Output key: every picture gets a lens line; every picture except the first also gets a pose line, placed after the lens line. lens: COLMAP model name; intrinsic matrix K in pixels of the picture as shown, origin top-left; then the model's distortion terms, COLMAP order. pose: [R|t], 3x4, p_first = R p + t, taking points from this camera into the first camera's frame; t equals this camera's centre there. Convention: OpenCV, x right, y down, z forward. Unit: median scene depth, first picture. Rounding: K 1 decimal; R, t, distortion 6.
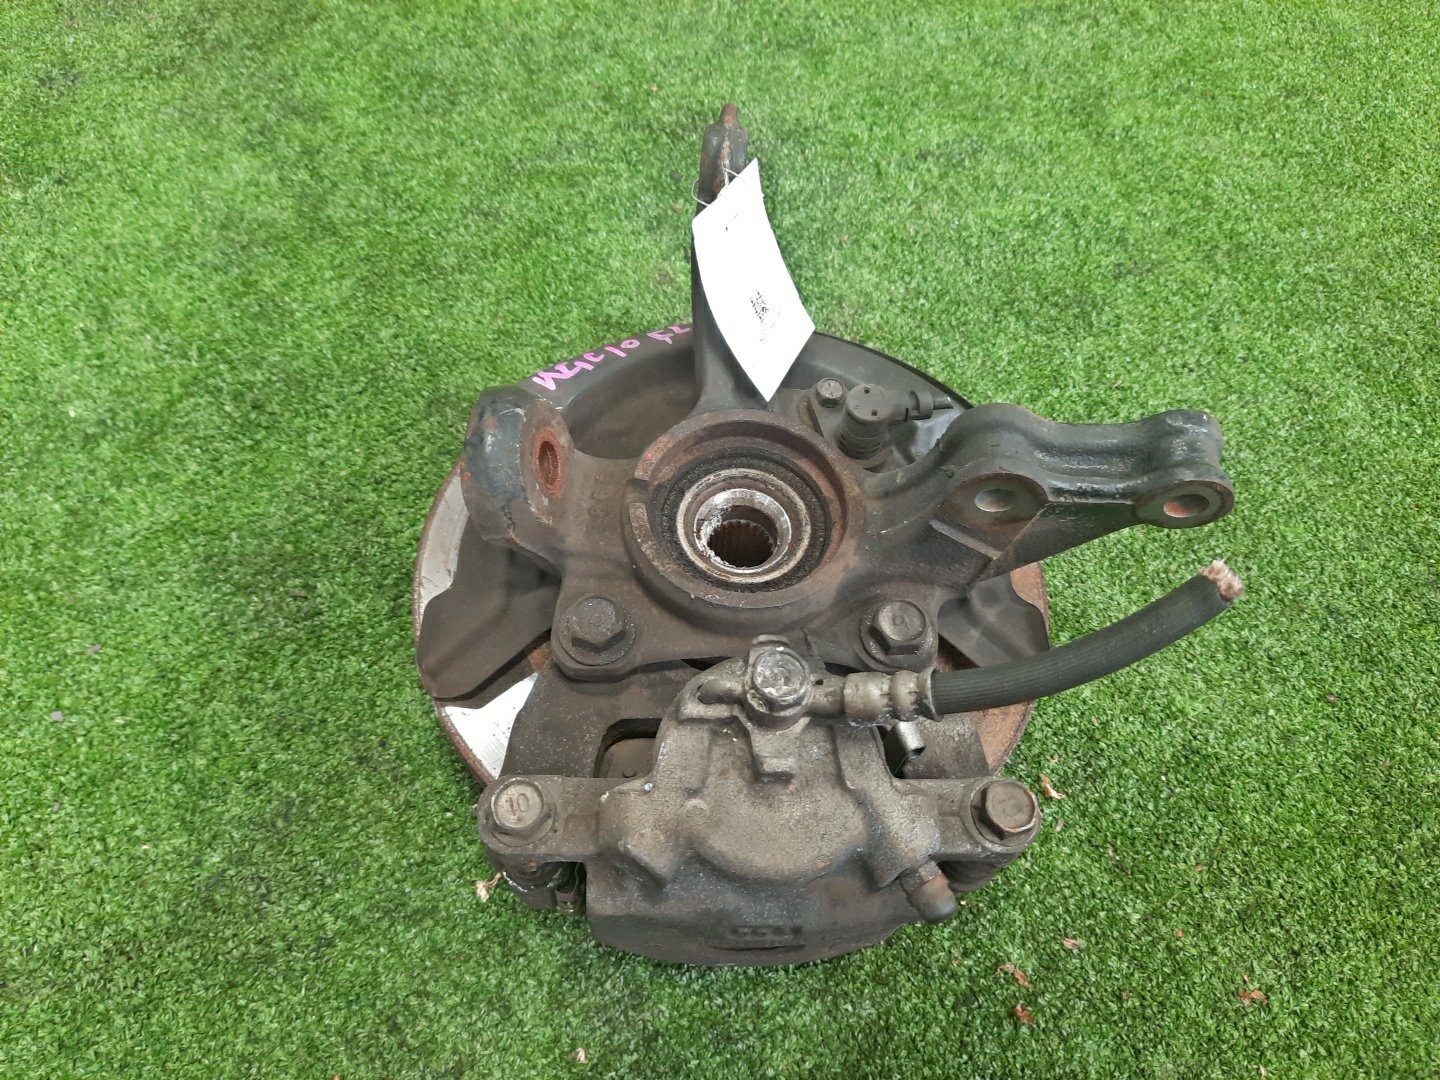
lens RADIAL K [[1113.1, 0, 720.8], [0, 1113.1, 513.2], [0, 0, 1]] dist [0.011412, -0.009052]
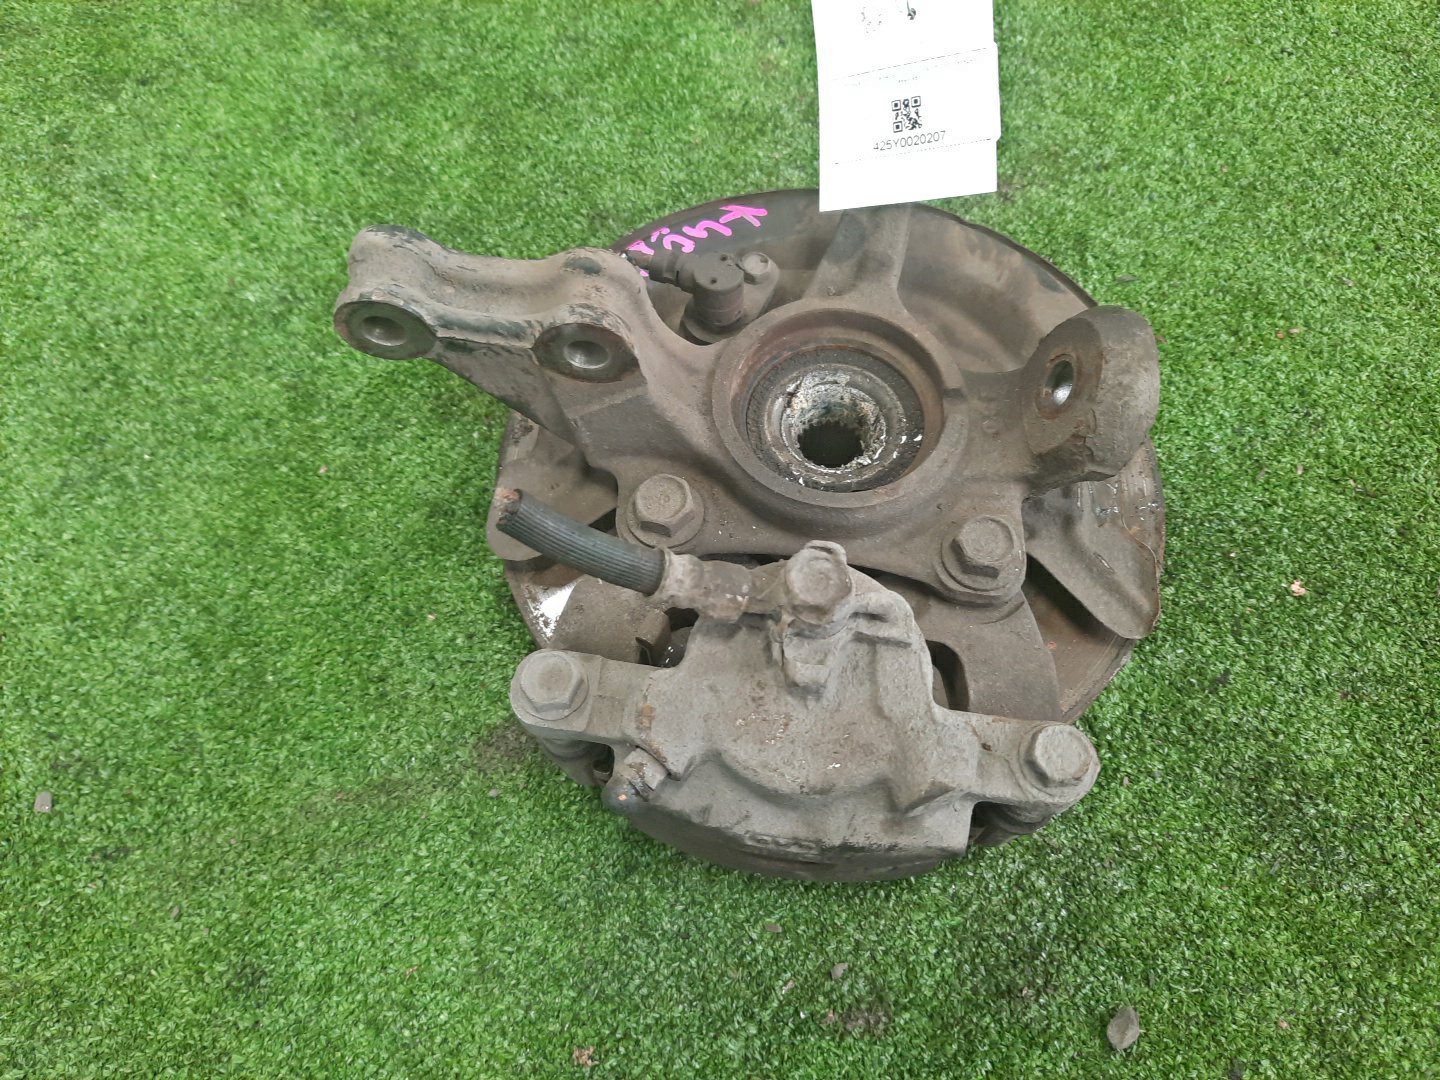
lens RADIAL K [[1113.1, 0, 720.8], [0, 1113.1, 513.2], [0, 0, 1]] dist [0.011412, -0.009052]
pose [[0.977149, -0.210753, 0.027633, -0.214124], [0.207873, 0.974648, 0.082766, 0.092933], [-0.044376, -0.075131, 0.996186, -0.027704]]
